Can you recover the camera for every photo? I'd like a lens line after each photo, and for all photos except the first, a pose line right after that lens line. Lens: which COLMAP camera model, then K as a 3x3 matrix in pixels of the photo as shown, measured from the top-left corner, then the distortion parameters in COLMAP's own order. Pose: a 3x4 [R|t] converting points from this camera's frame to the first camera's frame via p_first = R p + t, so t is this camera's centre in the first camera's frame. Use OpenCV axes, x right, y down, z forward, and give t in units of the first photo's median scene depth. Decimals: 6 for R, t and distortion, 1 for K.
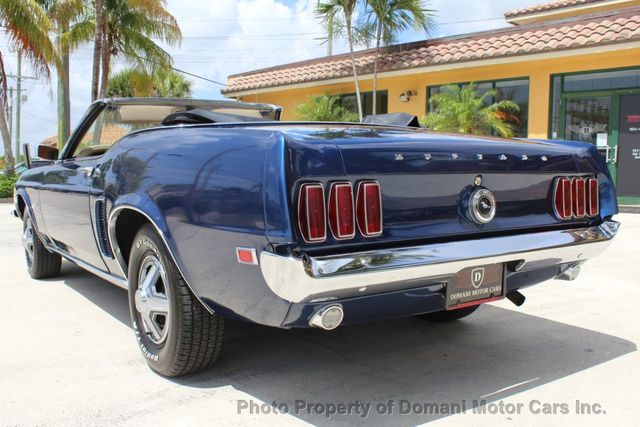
lens RADIAL K [[625.8, 0, 323.1], [0, 625.8, 218.3], [0, 0, 1]] dist [-0.087234, 0.000000]
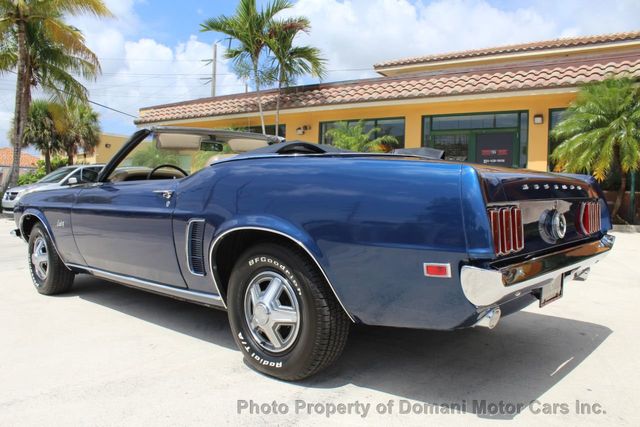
lens RADIAL K [[532.8, 0, 318.0], [0, 532.8, 223.7], [0, 0, 1]] dist [-0.161789, 0.145310]
pose [[0.974375, -0.008490, 0.224769, -0.200683], [0.012179, 0.999813, -0.015030, -0.005143], [-0.224599, 0.017382, 0.974296, 0.032779]]
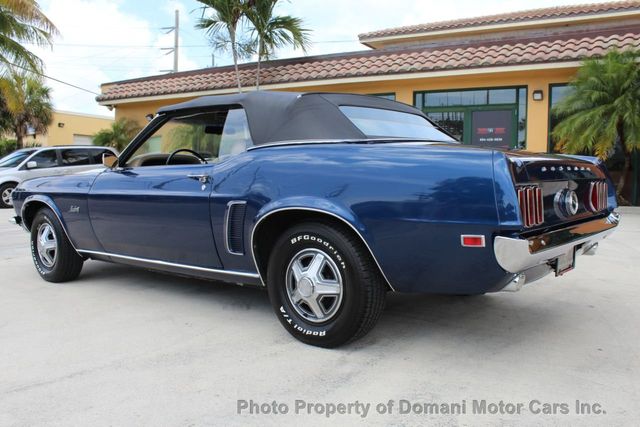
lens RADIAL K [[590.8, 0, 321.4], [0, 590.8, 221.9], [0, 0, 1]] dist [-0.084170, 0.000000]
pose [[0.961207, -0.026359, 0.274564, -0.284160], [0.025511, 0.999652, 0.006660, 0.000485], [-0.274644, 0.000603, 0.961546, -0.050946]]
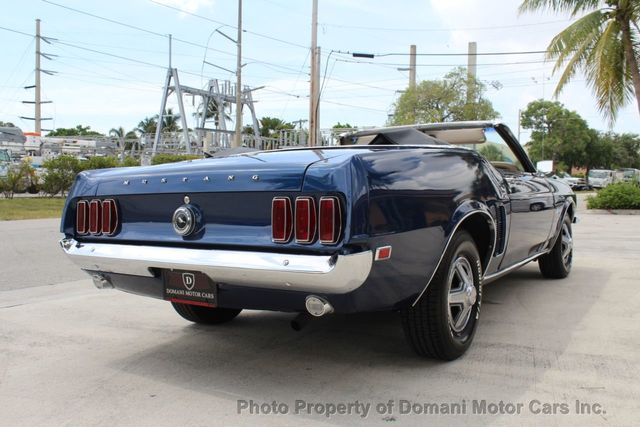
lens RADIAL K [[590.8, 0, 311.5], [0, 590.8, 241.6], [0, 0, 1]] dist [-0.084170, 0.000000]
pose [[0.363973, 0.077135, -0.928210, 0.602073], [-0.061453, 0.996382, 0.058703, -0.026351], [0.929380, 0.035675, 0.367396, 0.352360]]
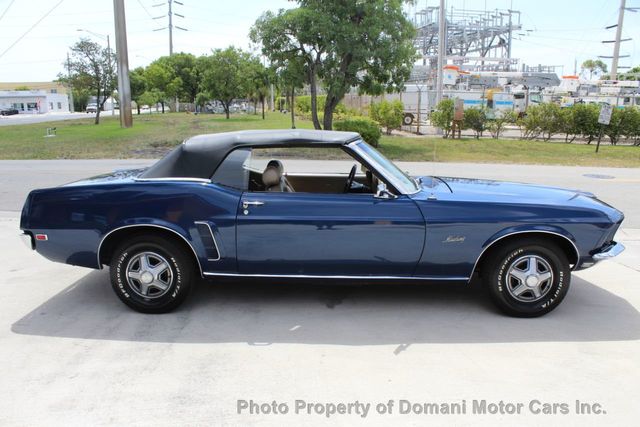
lens RADIAL K [[532.8, 0, 315.5], [0, 532.8, 214.6], [0, 0, 1]] dist [-0.161789, 0.145310]
pose [[-0.596775, 0.140340, -0.790041, 0.592011], [-0.074938, 0.970536, 0.229009, -0.235831], [0.798902, 0.195871, -0.568674, 1.312710]]
